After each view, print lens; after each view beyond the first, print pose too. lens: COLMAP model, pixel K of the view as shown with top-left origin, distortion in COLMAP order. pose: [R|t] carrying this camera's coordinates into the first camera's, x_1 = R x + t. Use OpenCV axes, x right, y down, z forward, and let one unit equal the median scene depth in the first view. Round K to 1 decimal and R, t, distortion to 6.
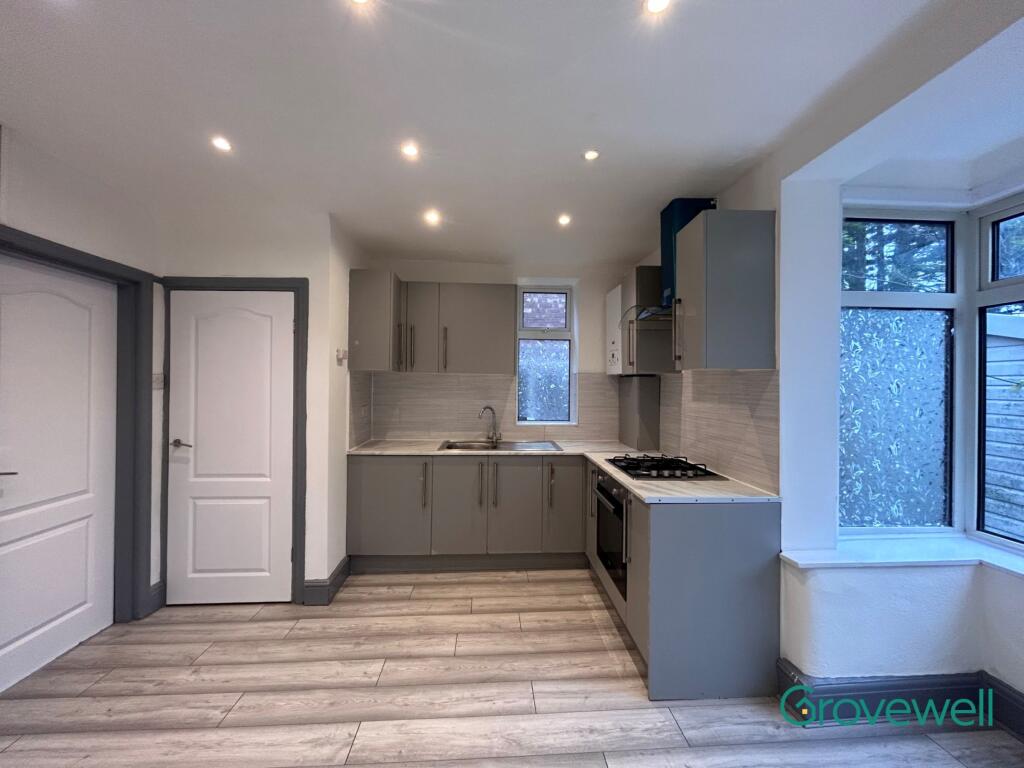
lens RADIAL K [[405.3, 0, 512.0], [0, 405.3, 384.0], [0, 0, 1]] dist [-0.012743, -0.000208]
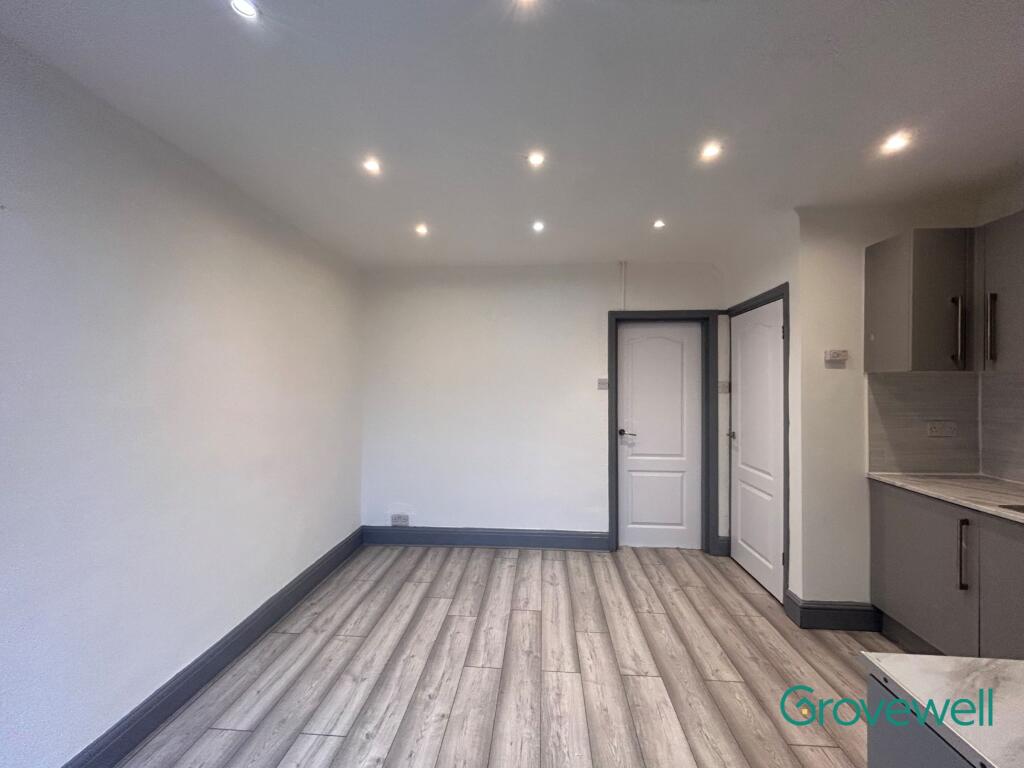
lens RADIAL K [[405.3, 0, 512.0], [0, 405.3, 384.0], [0, 0, 1]] dist [-0.012743, -0.000208]
pose [[-0.138280, -0.008053, -0.990360, 0.647166], [0.001065, 0.999965, -0.008280, -0.007136], [0.990393, -0.002200, -0.138267, 0.548854]]
